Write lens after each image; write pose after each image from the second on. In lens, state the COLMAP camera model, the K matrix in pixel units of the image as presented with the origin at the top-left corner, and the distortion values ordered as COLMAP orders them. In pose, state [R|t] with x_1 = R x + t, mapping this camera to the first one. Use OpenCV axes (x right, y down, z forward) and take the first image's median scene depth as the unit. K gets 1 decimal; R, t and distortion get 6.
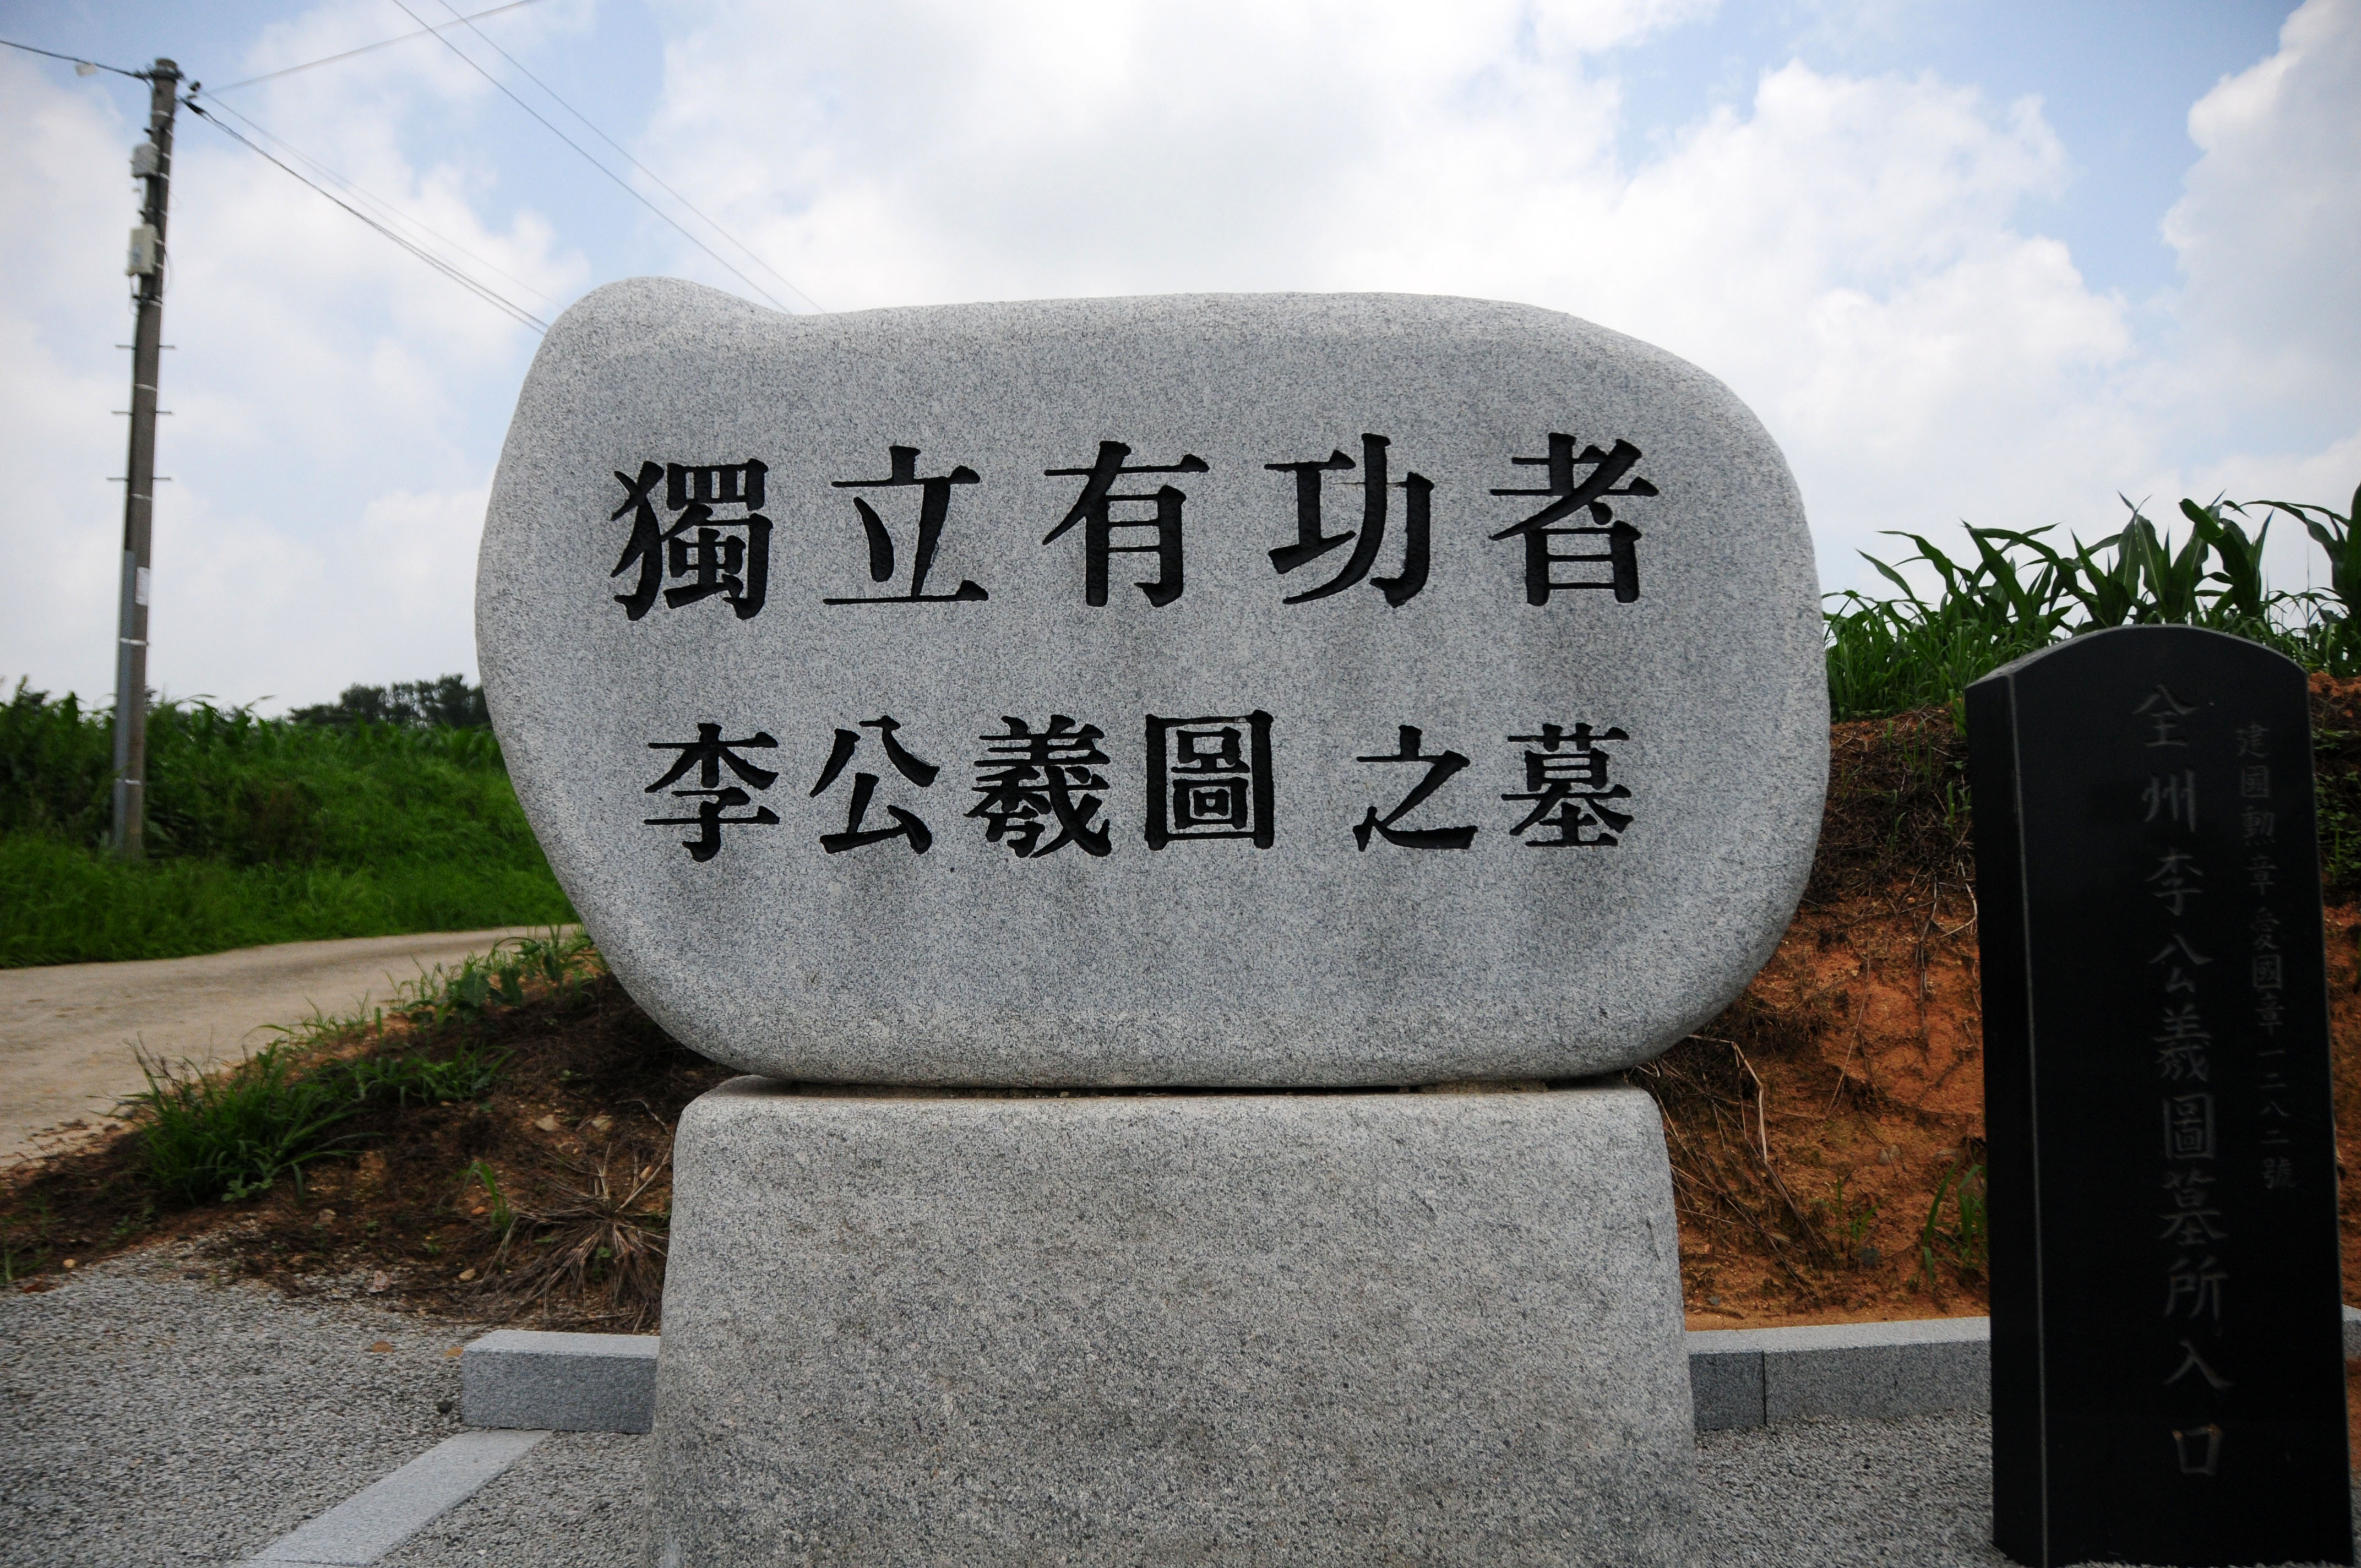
lens RADIAL K [[1831.7, 0, 1149.0], [0, 1831.7, 866.1], [0, 0, 1]] dist [-0.167146, 0.109543]
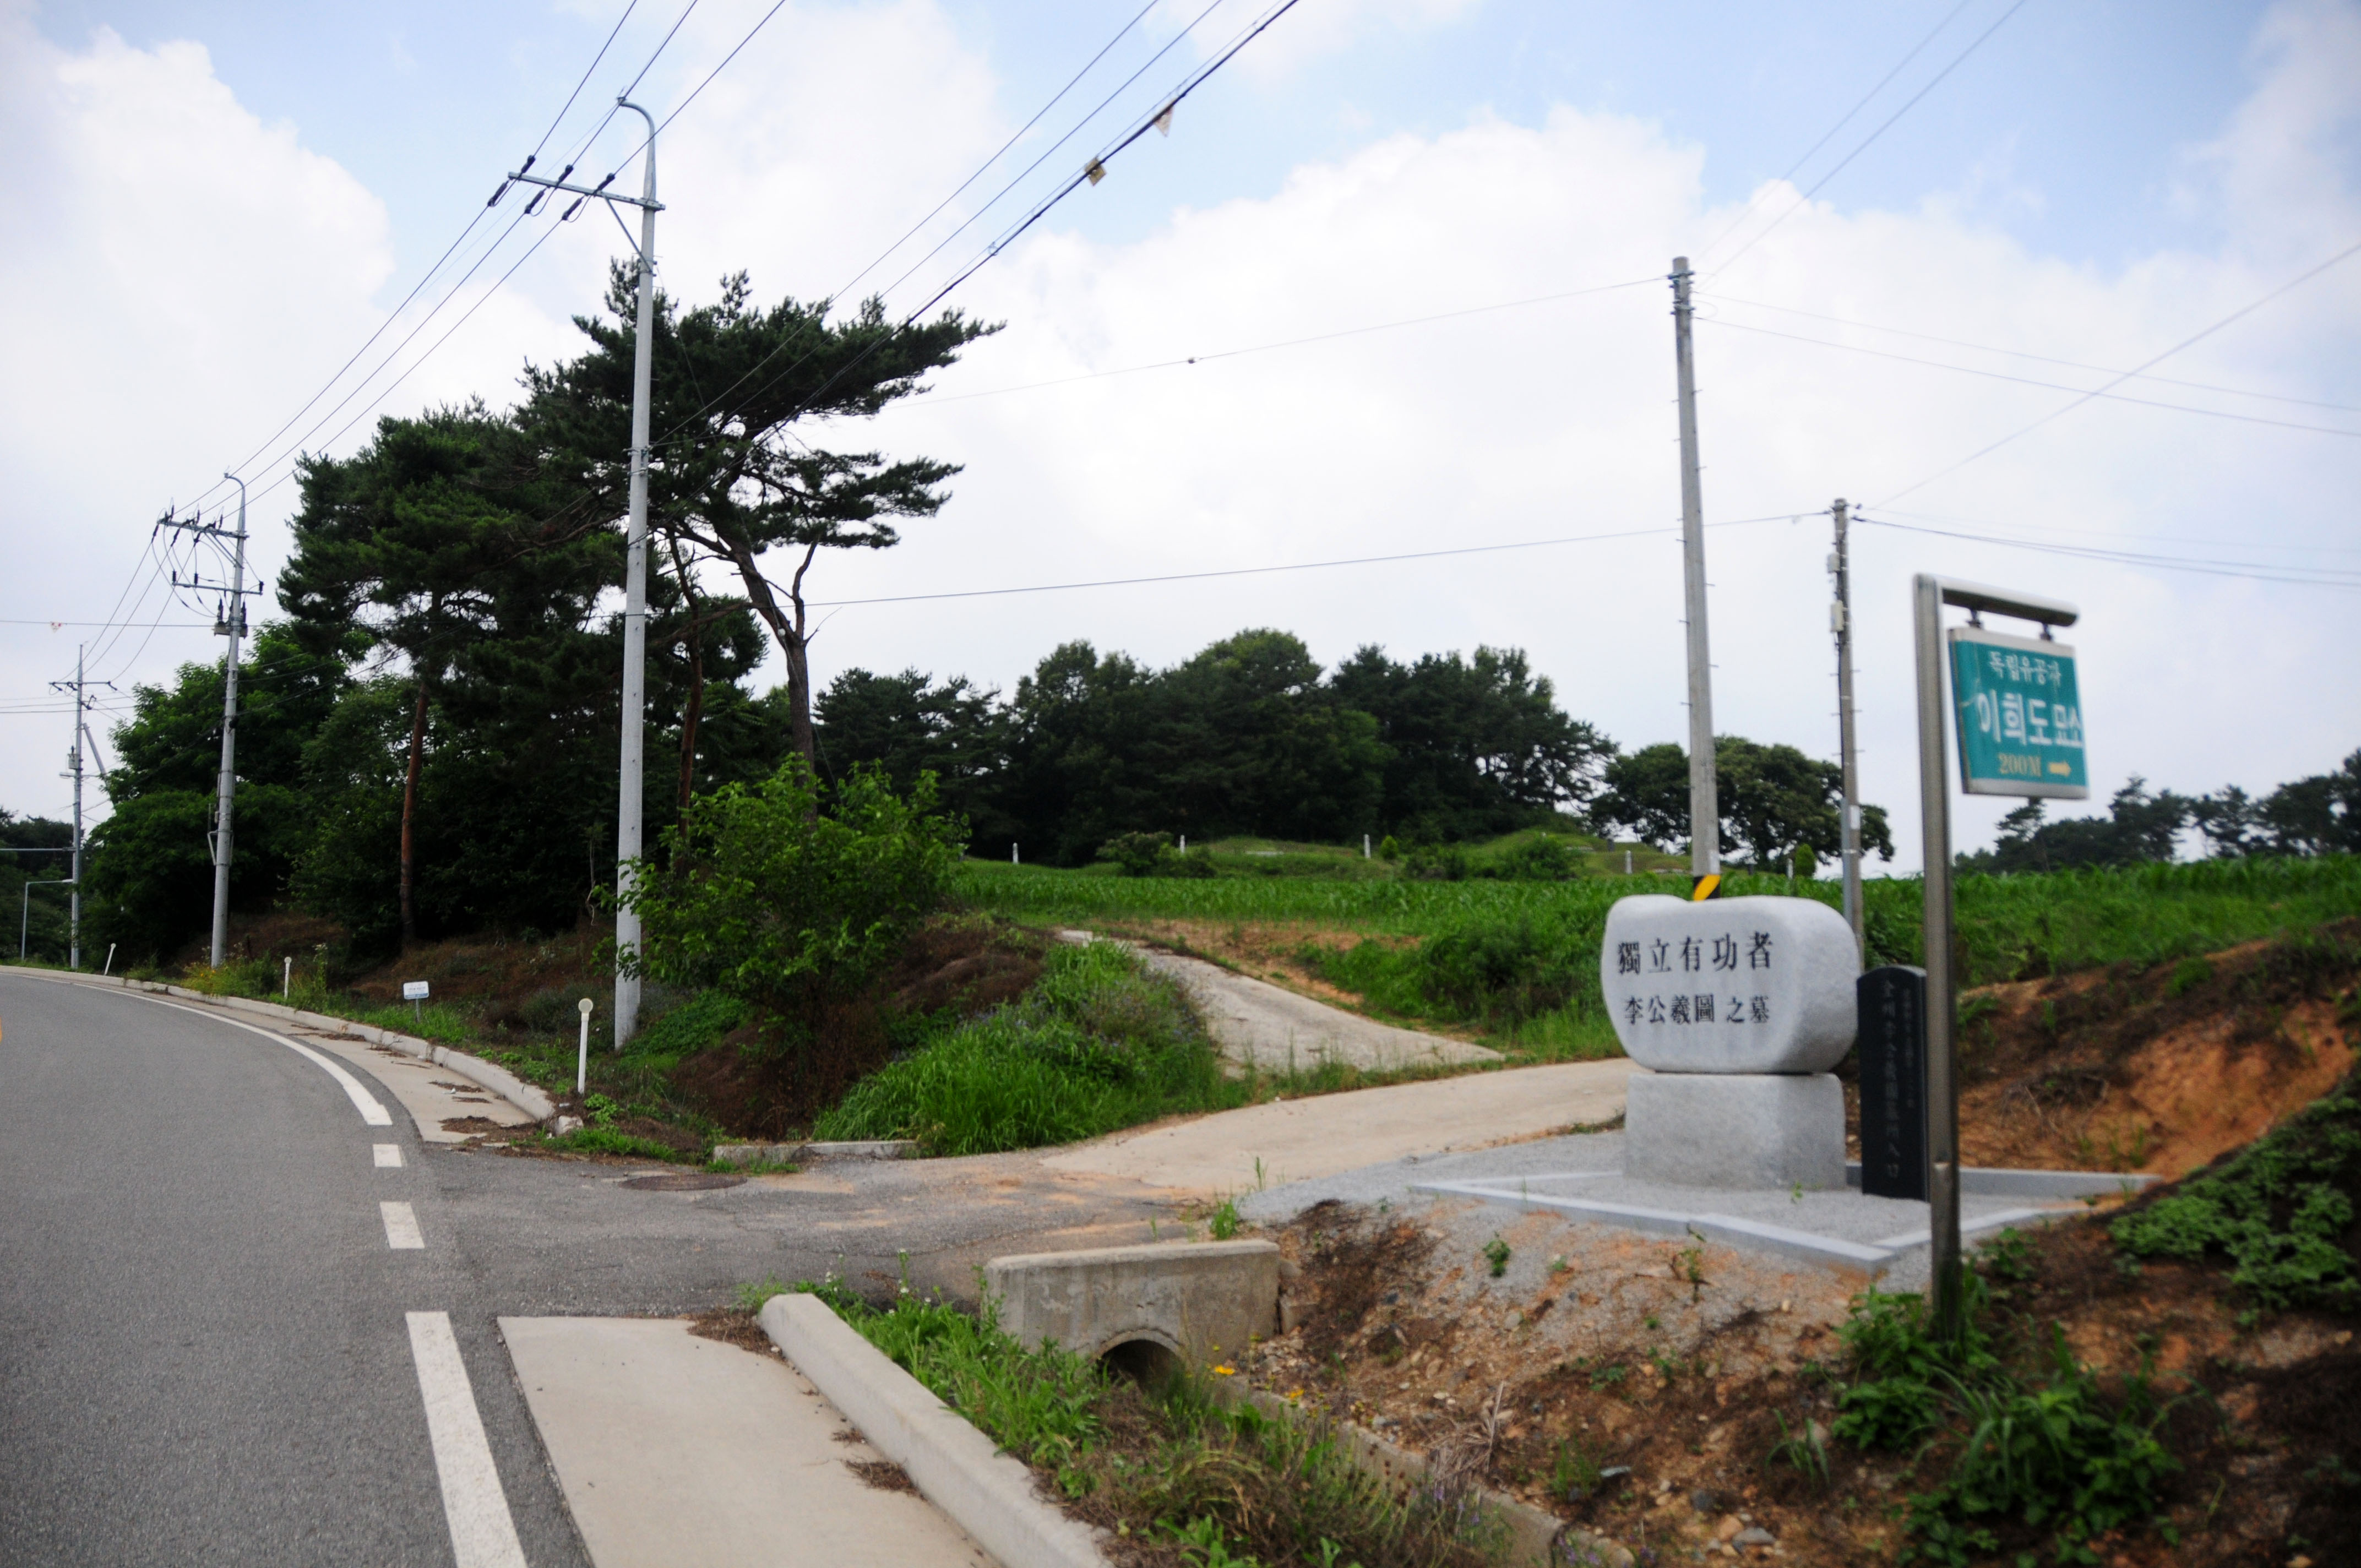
lens RADIAL K [[1831.7, 0, 1149.0], [0, 1831.7, 866.1], [0, 0, 1]] dist [-0.167146, 0.109543]
pose [[0.495309, -0.069033, -0.865970, 3.362449], [0.030330, 0.997604, -0.062178, -0.166074], [0.868187, 0.004532, 0.496216, -2.554276]]
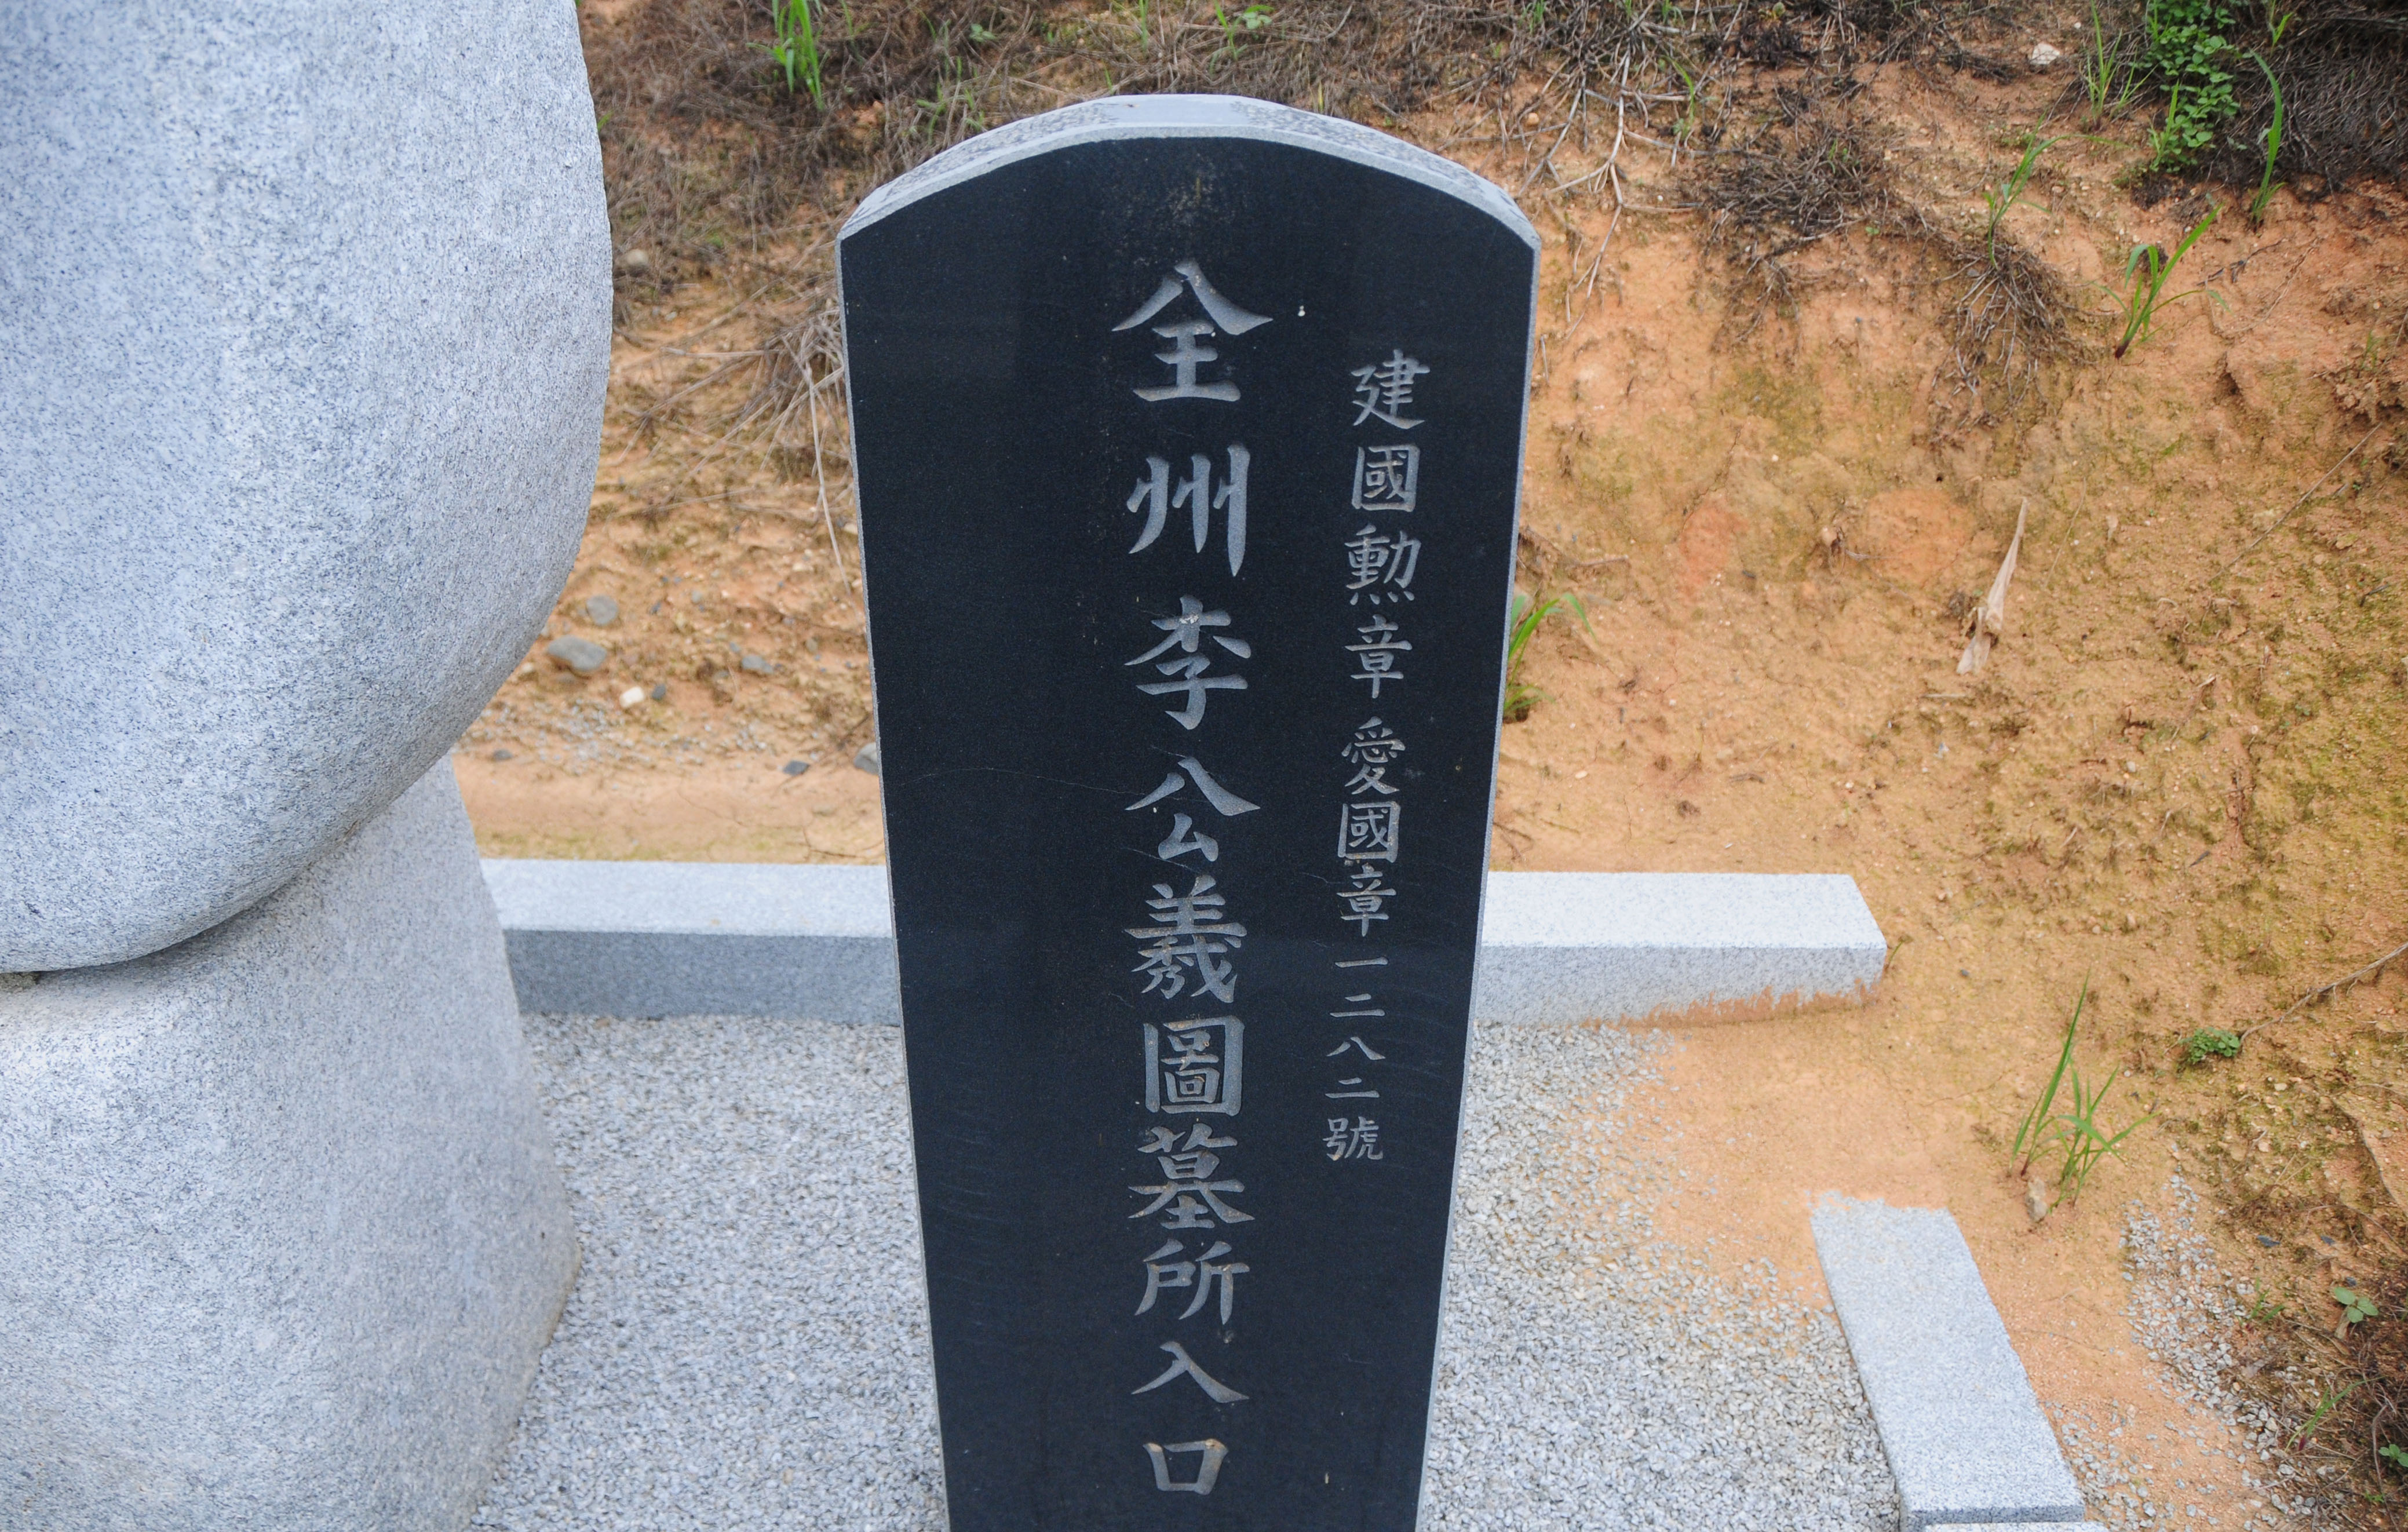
lens RADIAL K [[1916.5, 0, 1155.3], [0, 1916.5, 837.4], [0, 0, 1]] dist [-0.170574, 0.117056]
pose [[0.999634, 0.026349, -0.006141, 0.585614], [-0.018990, 0.845008, 0.534417, -0.242771], [0.019271, -0.534105, 0.845199, 0.517600]]
